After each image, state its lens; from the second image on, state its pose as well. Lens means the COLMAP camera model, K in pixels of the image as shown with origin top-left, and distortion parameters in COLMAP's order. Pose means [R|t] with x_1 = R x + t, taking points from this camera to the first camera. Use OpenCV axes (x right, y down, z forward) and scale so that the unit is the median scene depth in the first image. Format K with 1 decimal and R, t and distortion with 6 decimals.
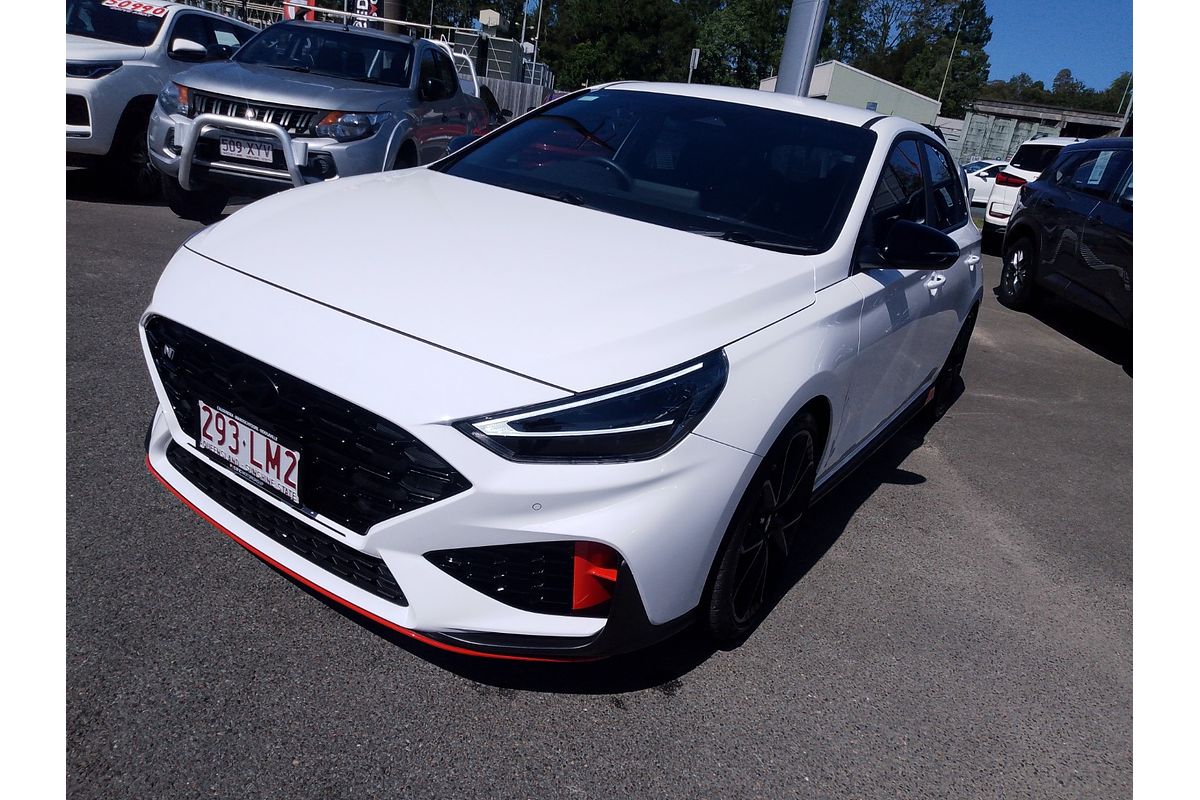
lens RADIAL K [[803.2, 0, 600.0], [0, 803.2, 400.0], [0, 0, 1]] dist [-0.003556, 0.003307]
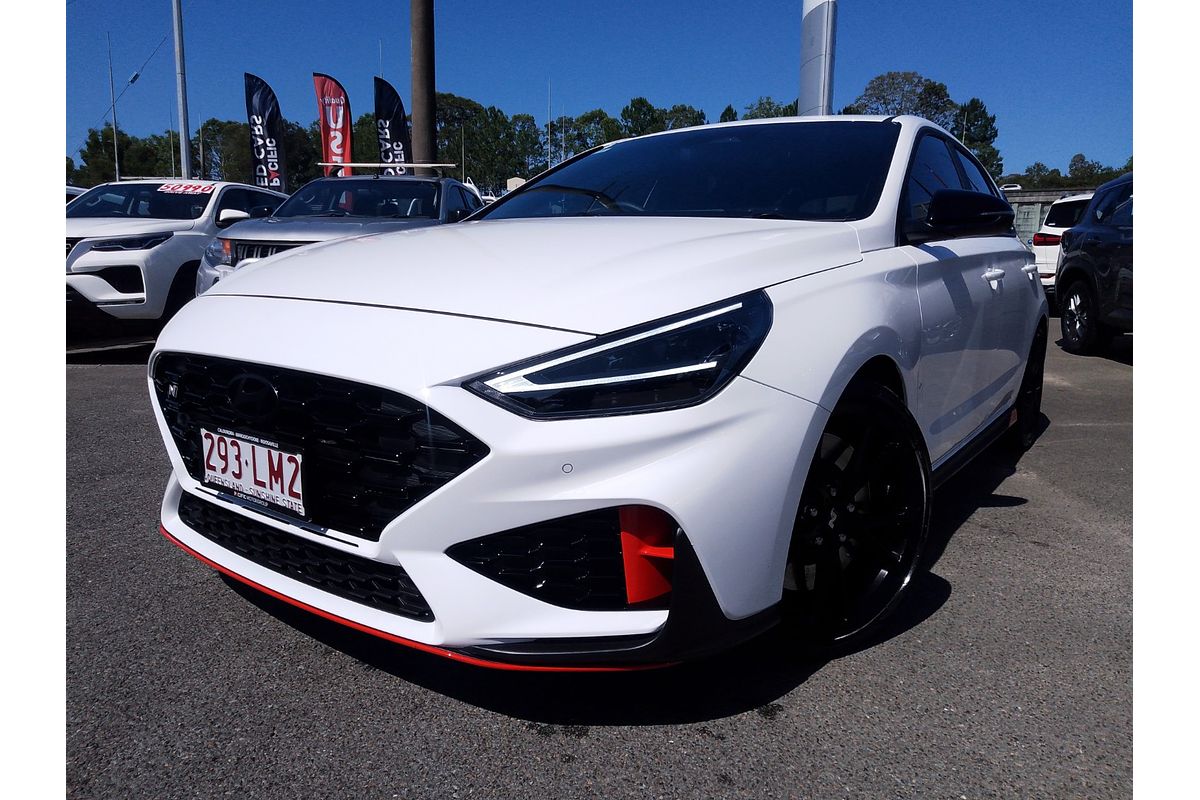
lens RADIAL K [[803.2, 0, 600.0], [0, 803.2, 400.0], [0, 0, 1]] dist [-0.003556, 0.003307]
pose [[0.989900, -0.128474, -0.059939, 0.003638], [0.116241, 0.977573, -0.175613, 0.171840], [0.081156, 0.166872, 0.982633, 0.127322]]
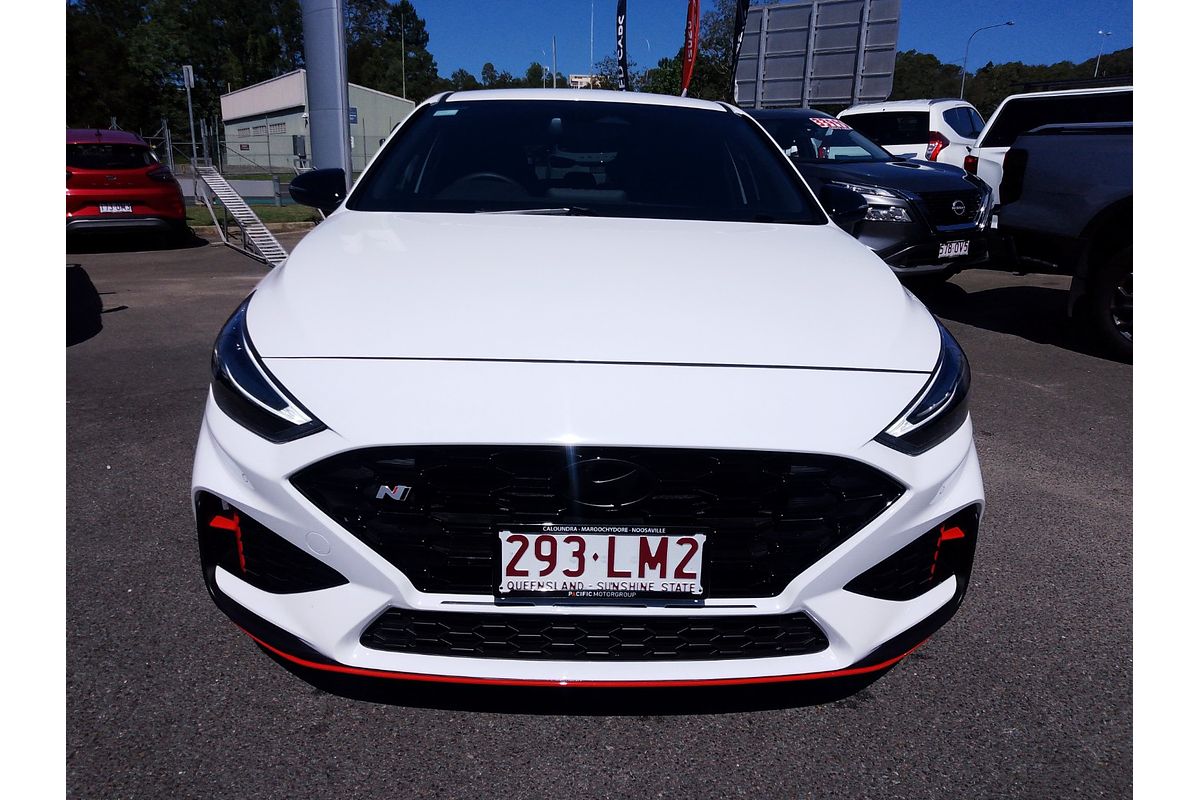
lens RADIAL K [[795.1, 0, 600.0], [0, 795.1, 400.0], [0, 0, 1]] dist [-0.006463, 0.007821]
pose [[0.808859, -0.283791, 0.514986, -0.738078], [0.285423, 0.955215, 0.078090, -0.142052], [-0.514083, 0.083825, 0.853634, 0.284625]]
